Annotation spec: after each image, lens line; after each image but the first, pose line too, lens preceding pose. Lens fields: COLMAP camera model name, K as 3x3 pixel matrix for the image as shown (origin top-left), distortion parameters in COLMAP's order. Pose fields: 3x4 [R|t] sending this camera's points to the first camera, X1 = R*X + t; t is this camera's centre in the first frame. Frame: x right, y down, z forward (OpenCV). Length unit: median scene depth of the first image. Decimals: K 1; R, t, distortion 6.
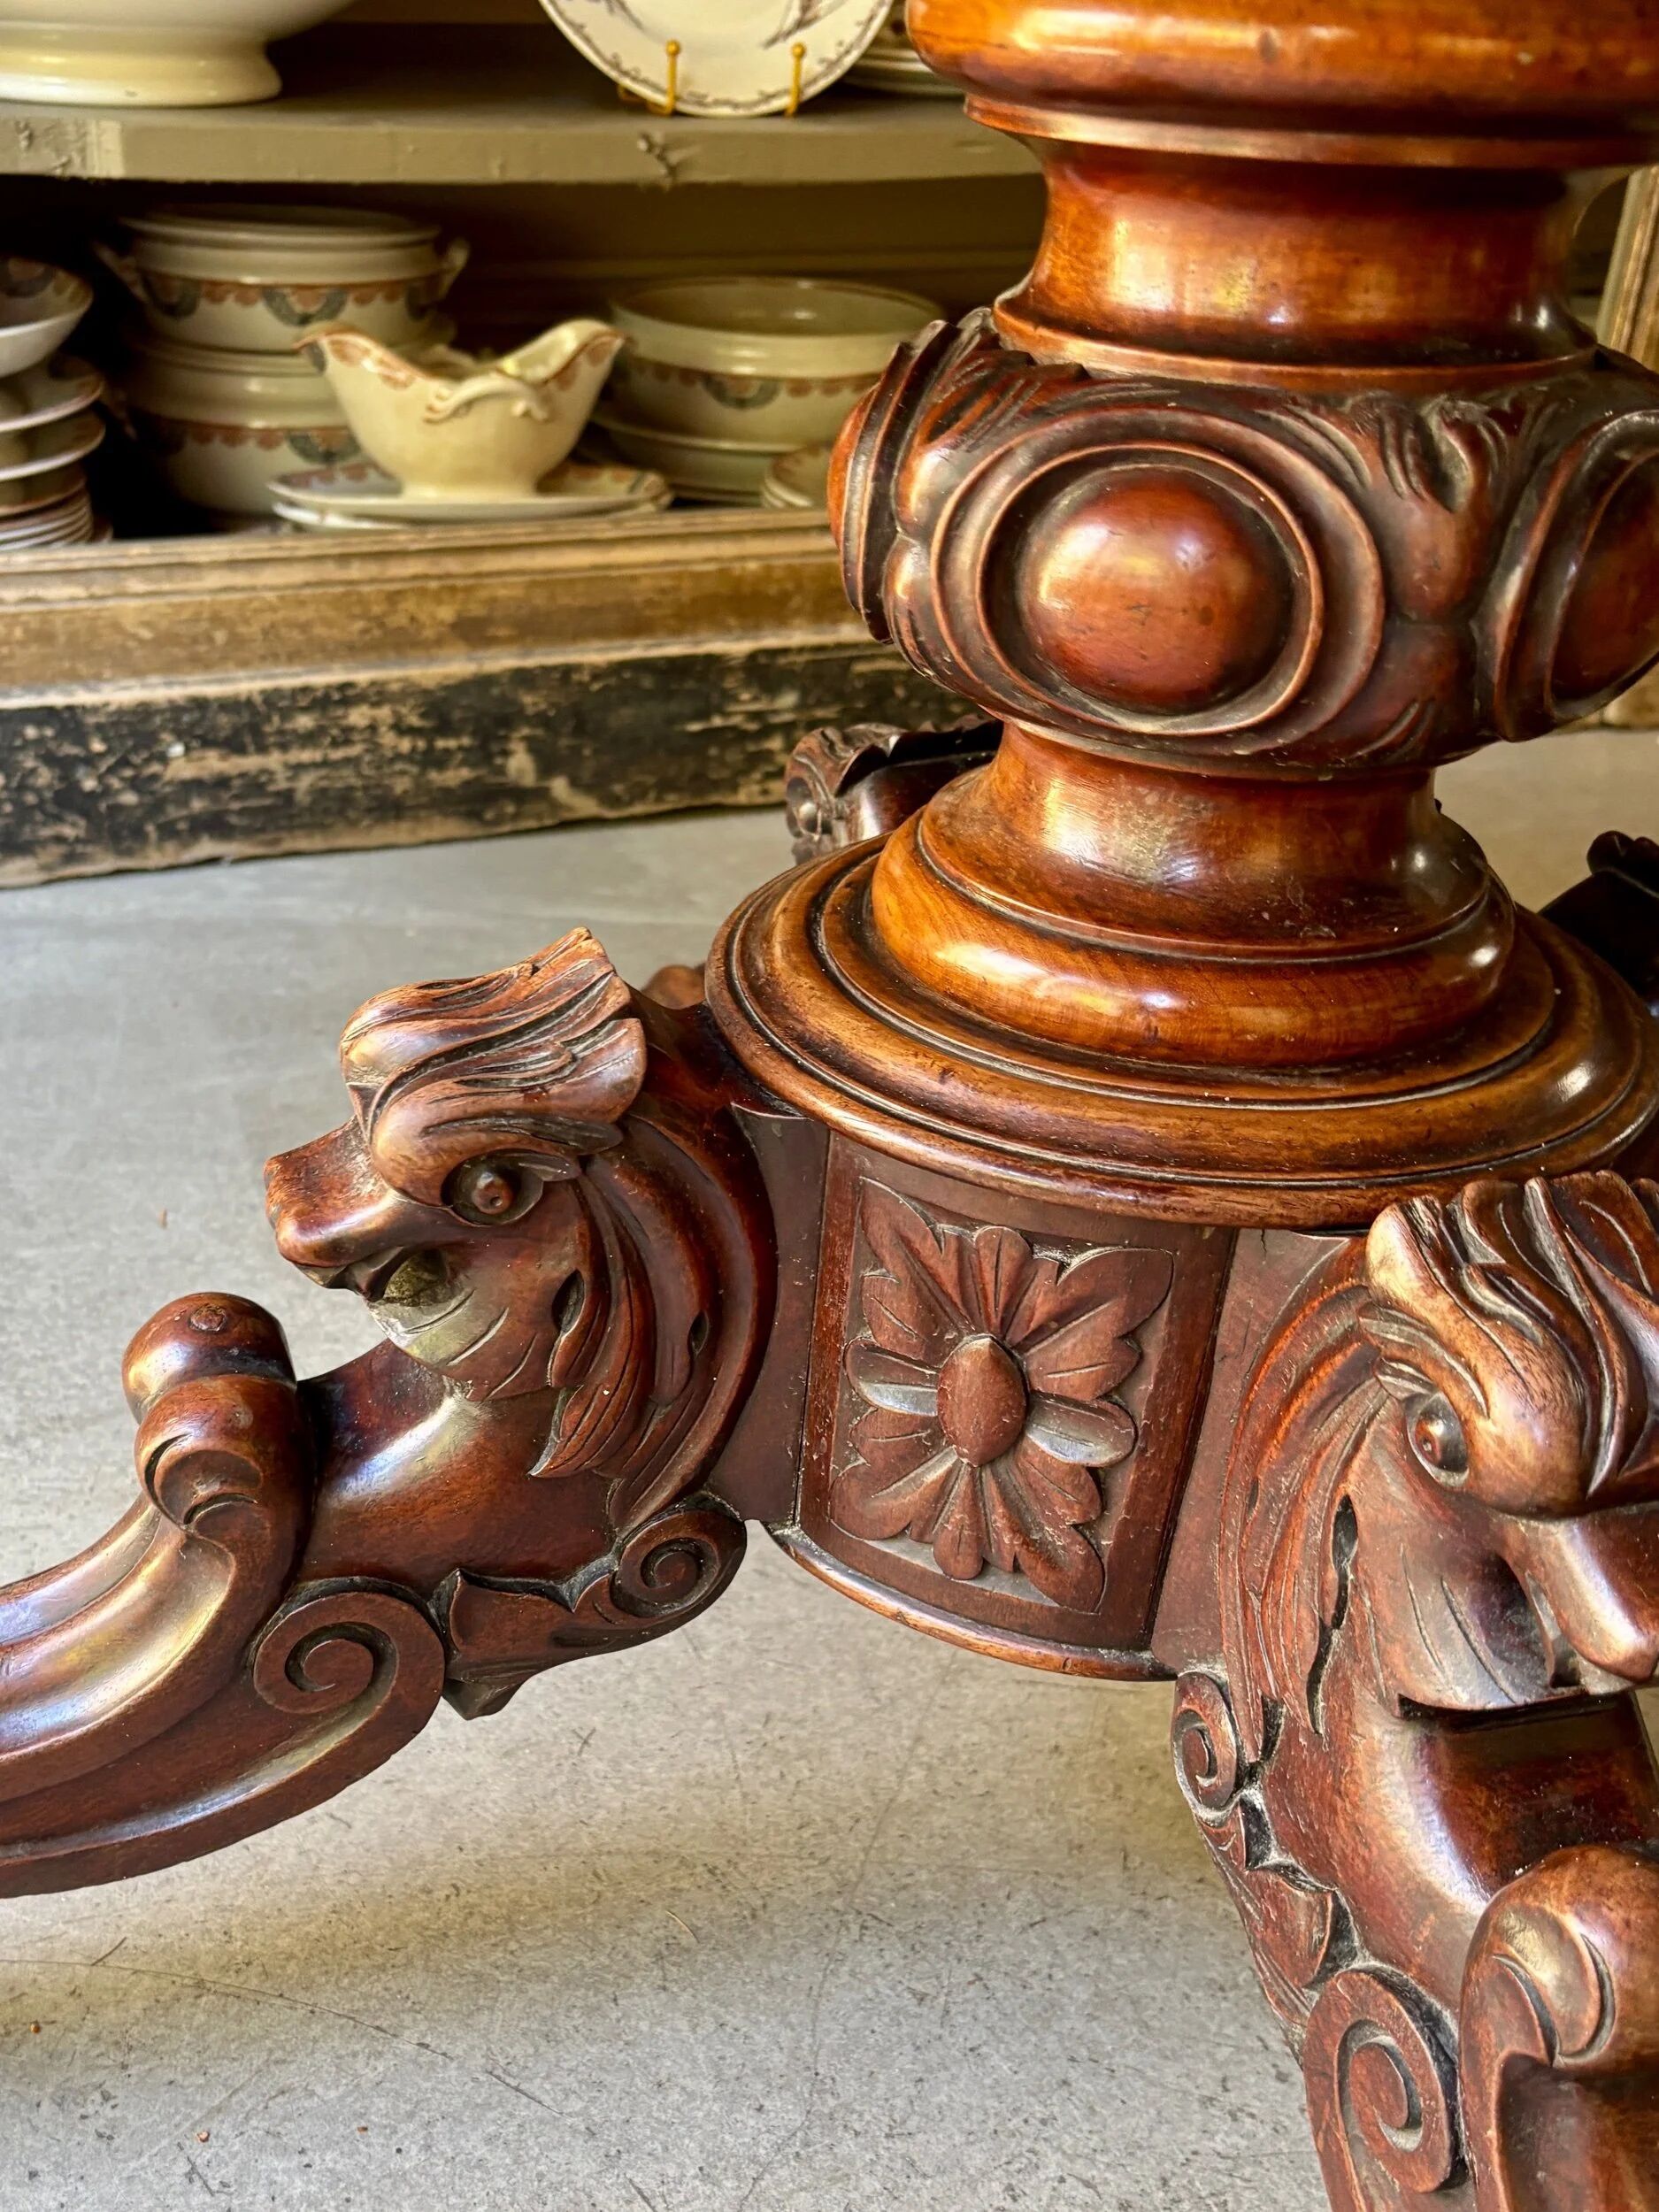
lens RADIAL K [[2244.2, 0, 650.4], [0, 2244.2, 1364.6], [0, 0, 1]] dist [0.002908, -0.012191]
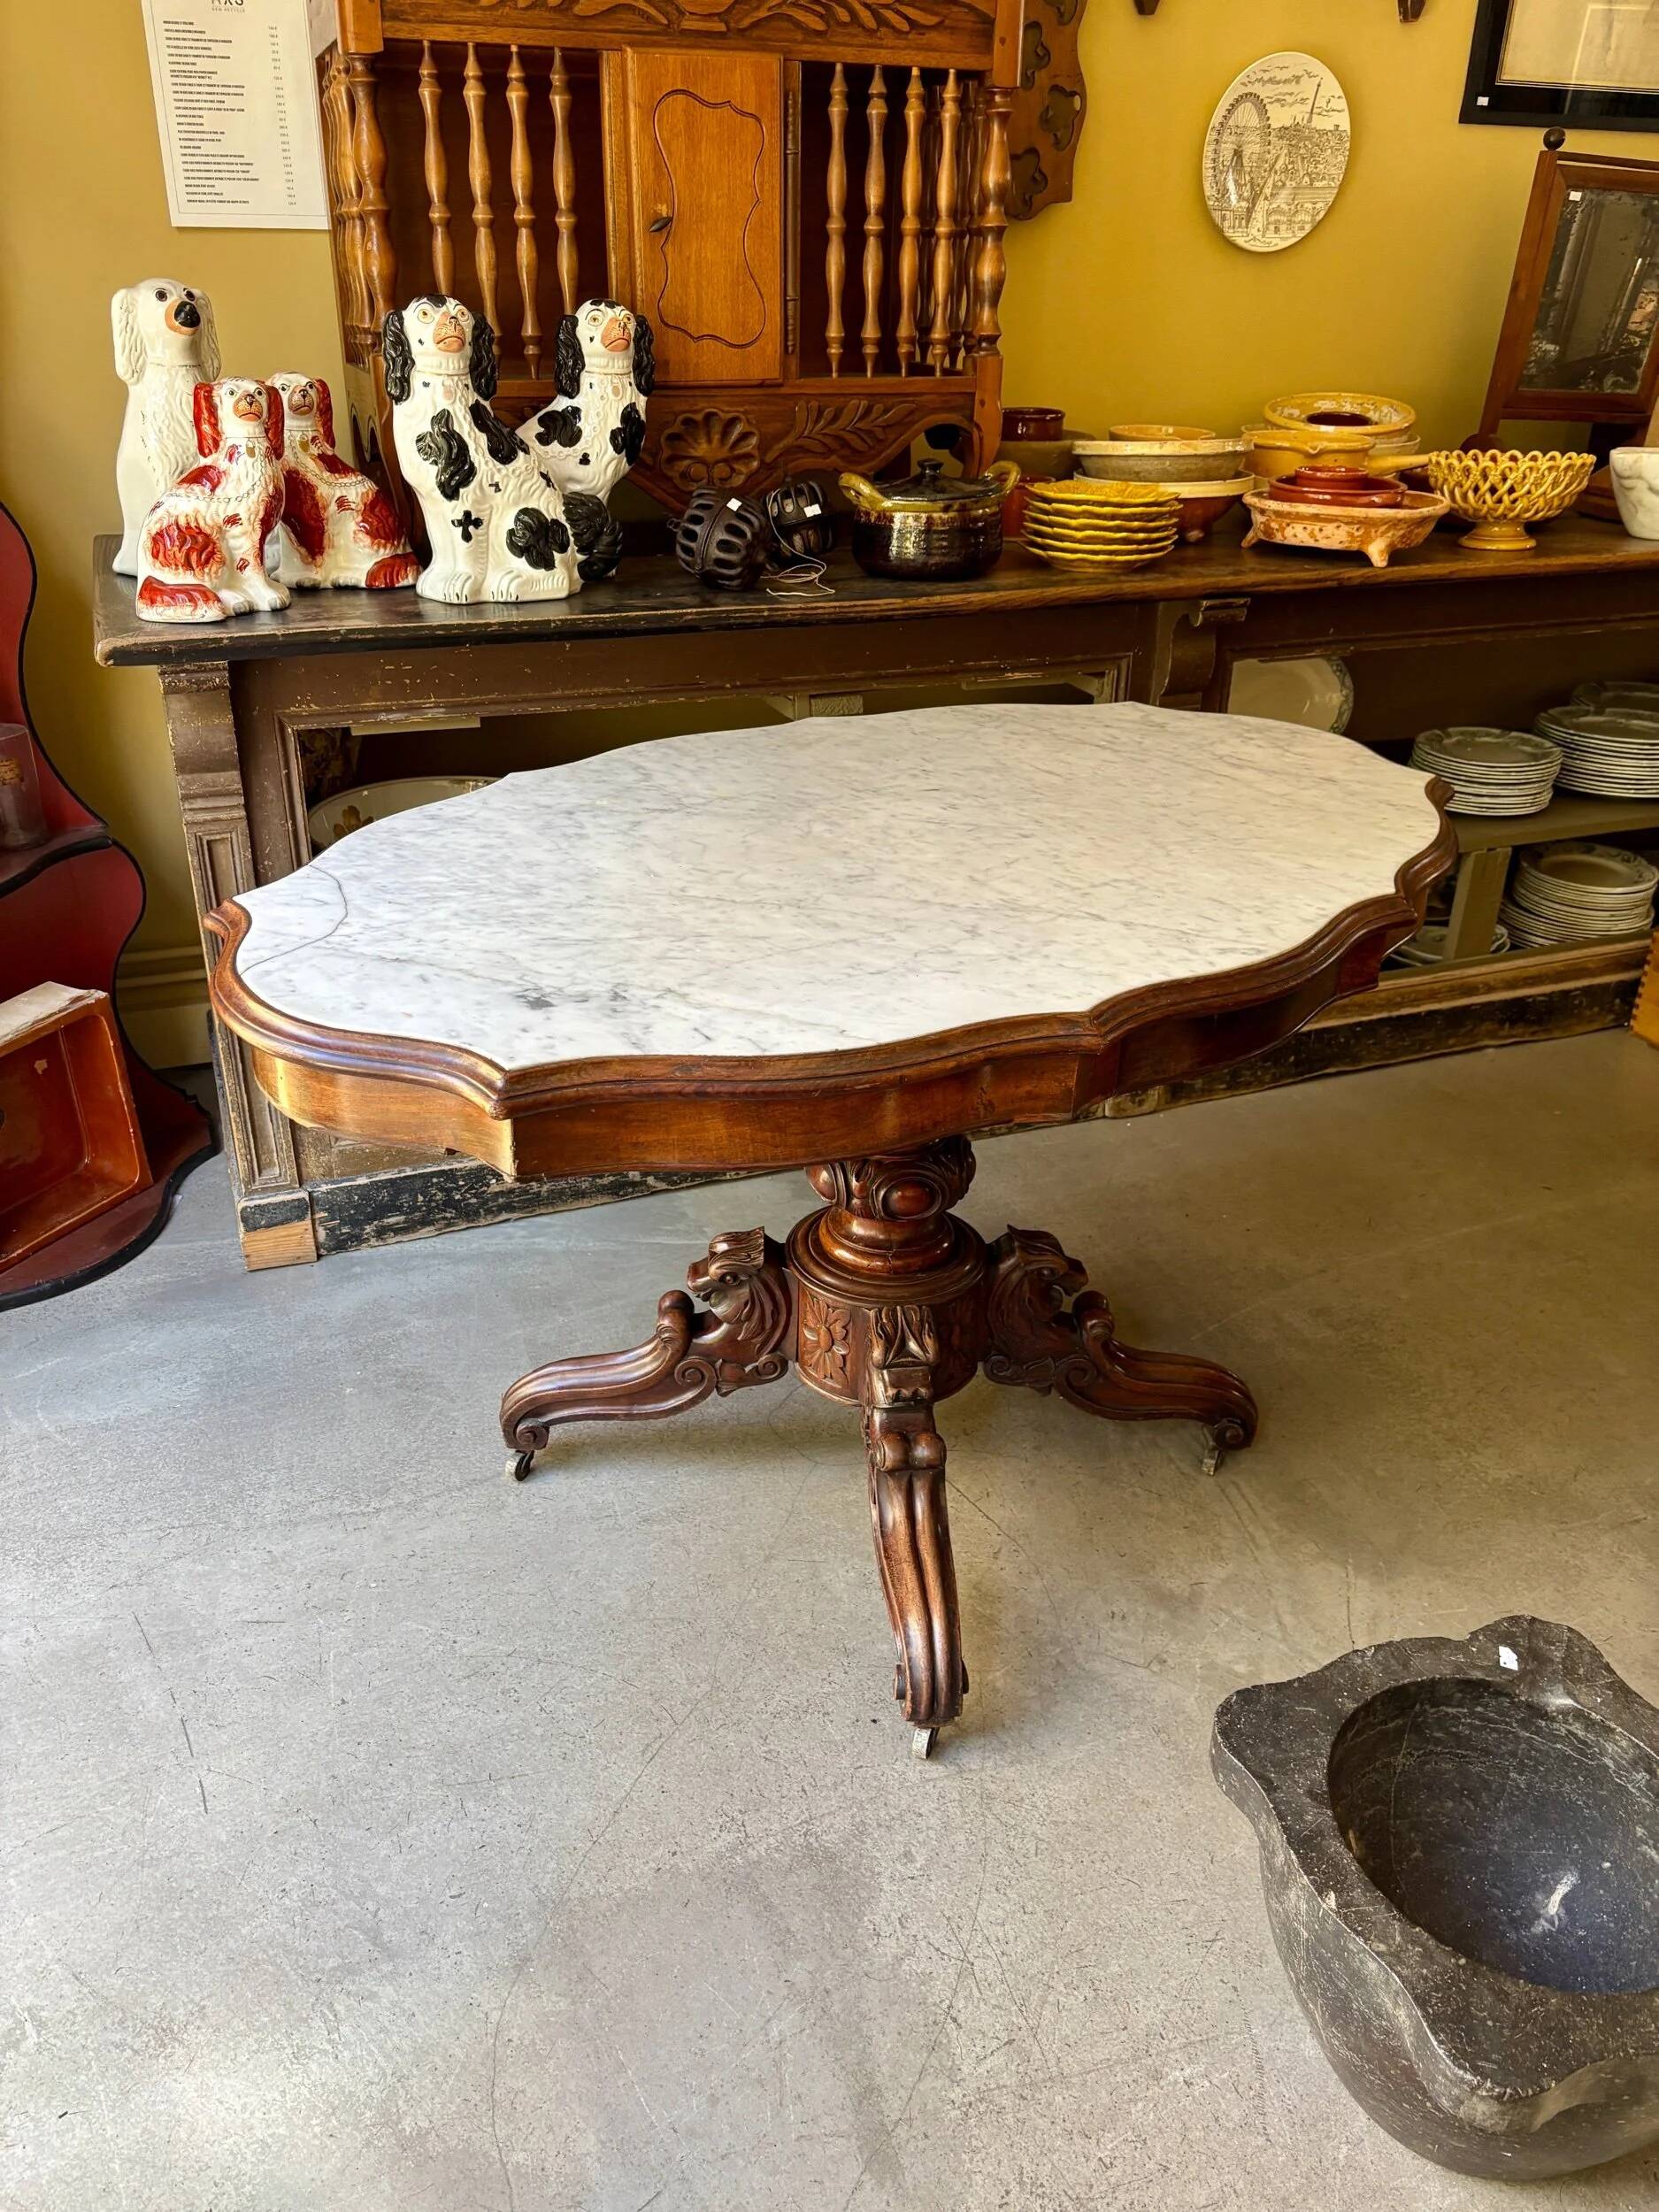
lens RADIAL K [[1675.4, 0, 818.3], [0, 1675.4, 1093.3], [0, 0, 1]] dist [0.034407, -0.027845]
pose [[0.998855, -0.026573, 0.039775, 0.132417], [0.031575, 0.990889, -0.130929, -0.209229], [-0.035933, 0.132035, 0.990594, -1.507794]]
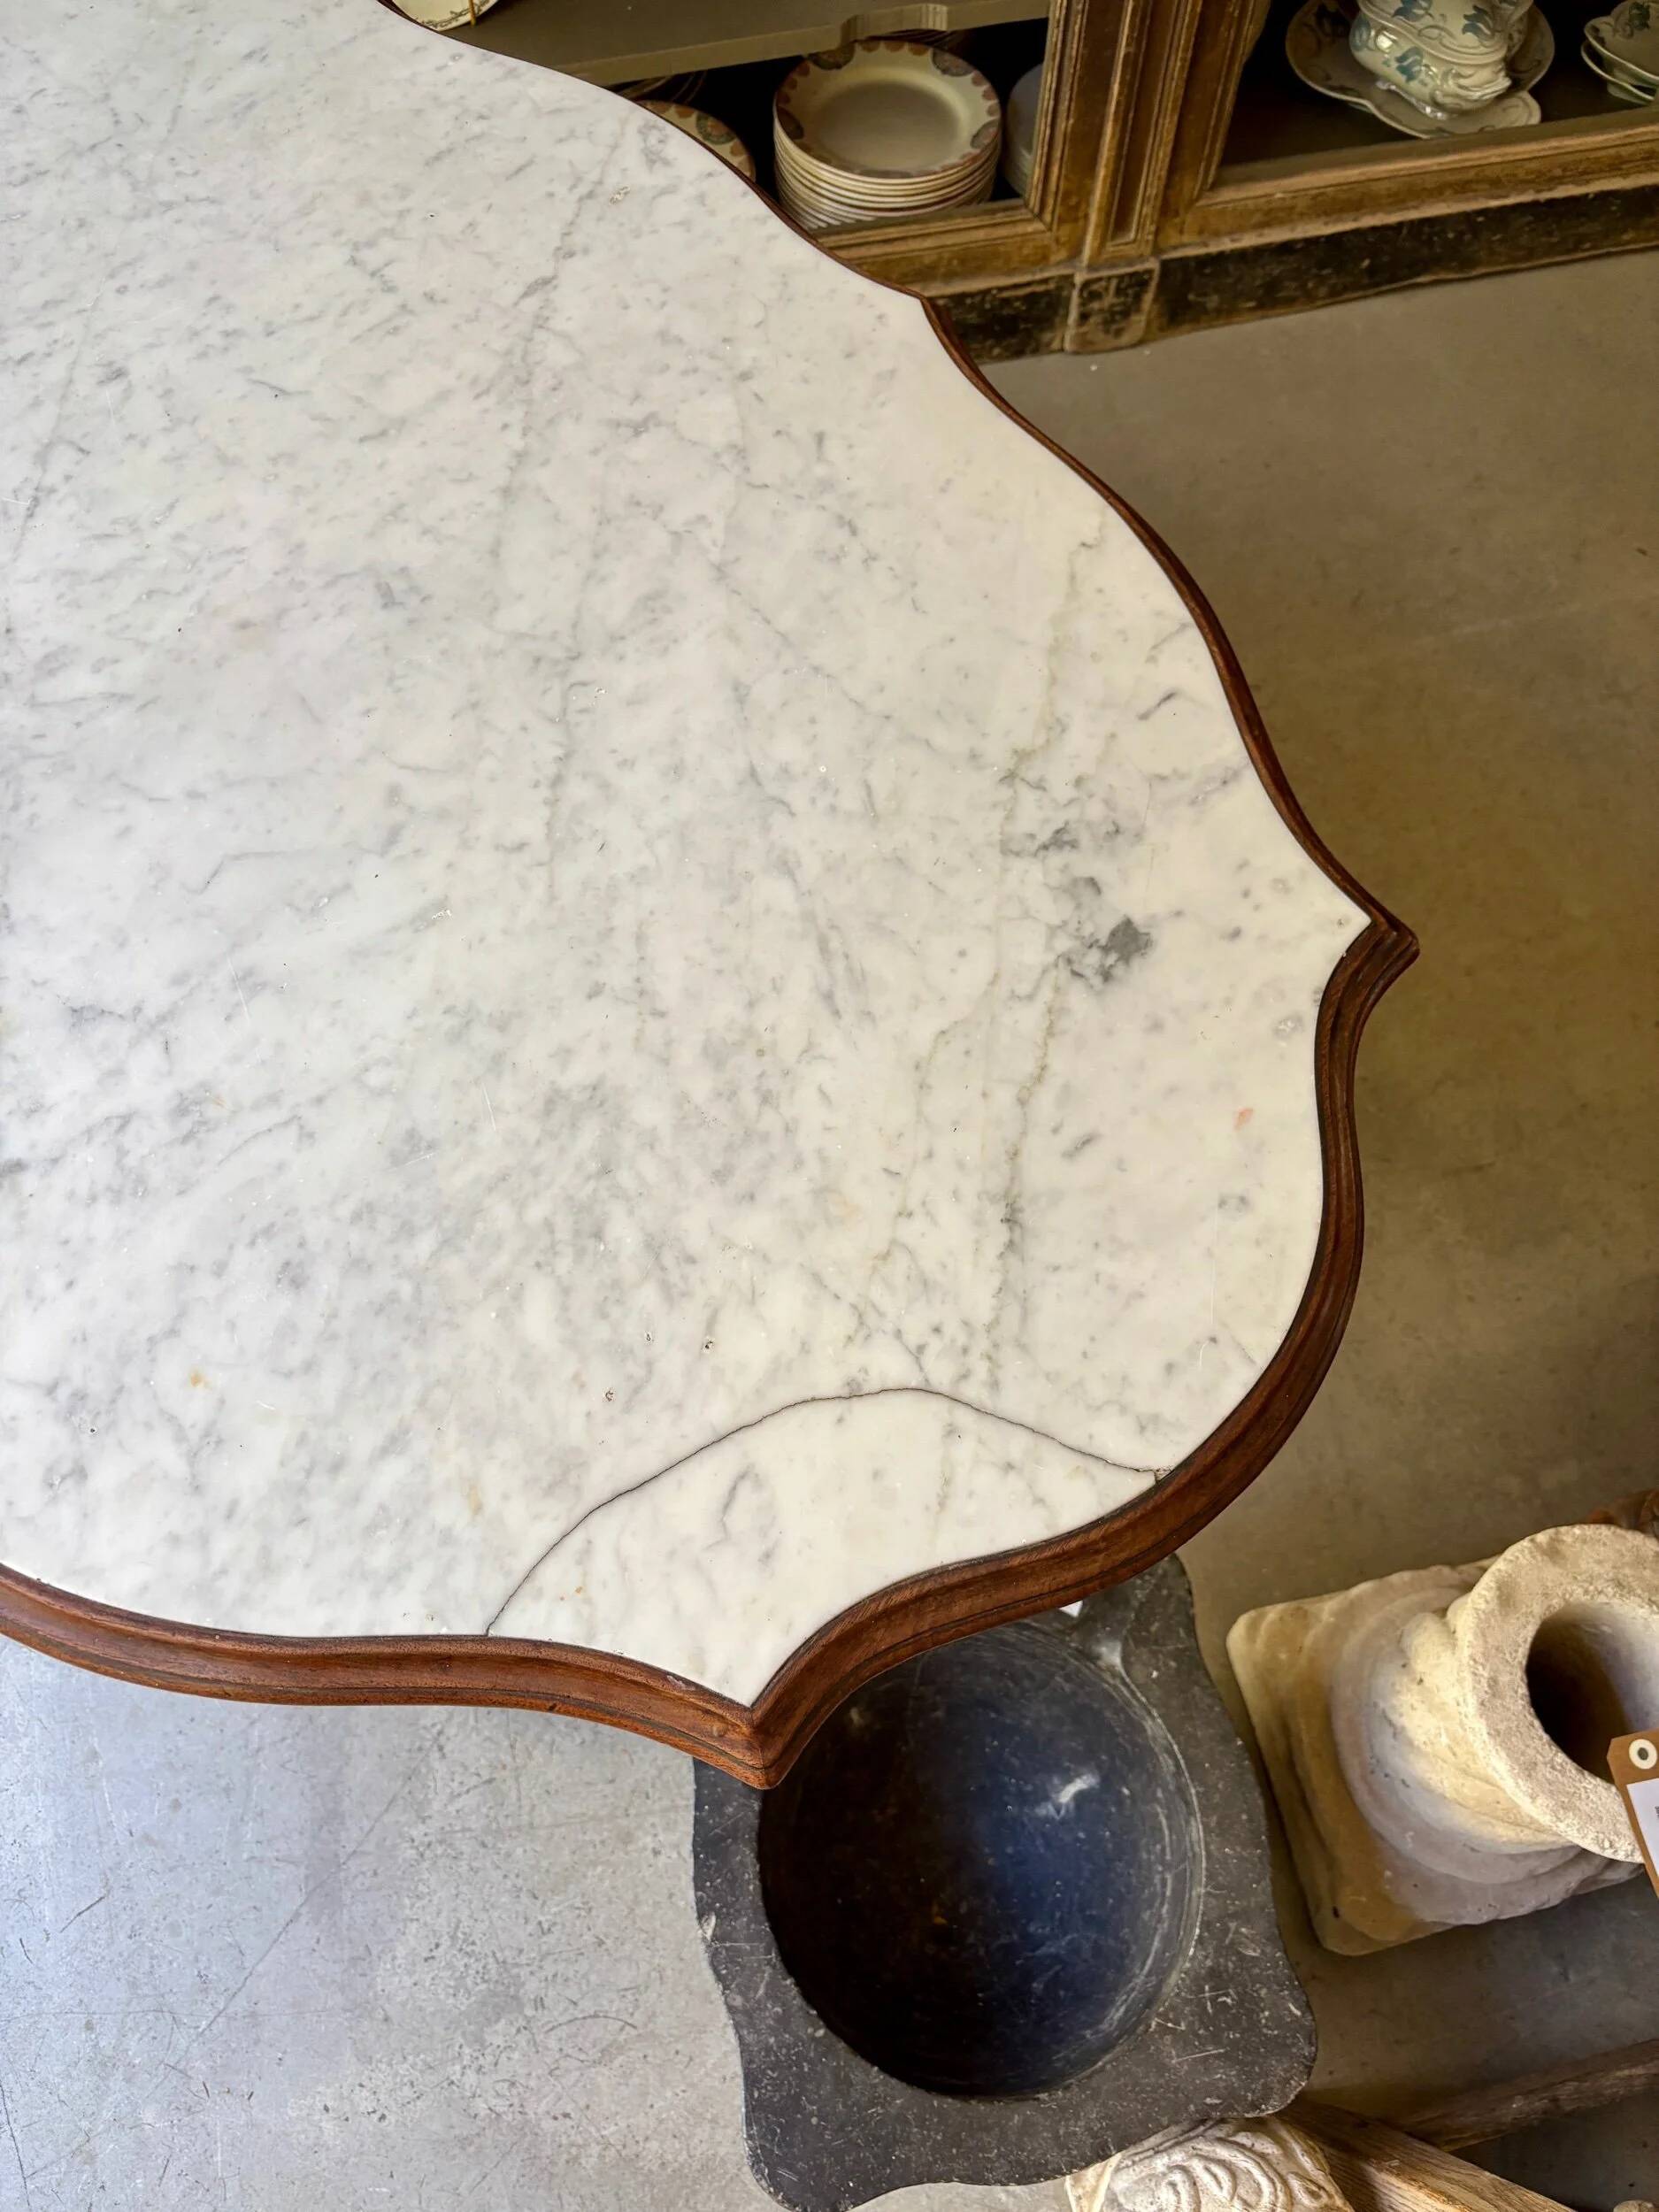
lens RADIAL K [[1679.1, 0, 821.3], [0, 1679.1, 1113.3], [0, 0, 1]] dist [0.088722, -0.127446]
pose [[0.996213, 0.073201, -0.046915, 0.758334], [-0.039311, 0.860515, 0.507905, -0.937633], [0.077550, -0.504138, 0.860134, -0.725003]]
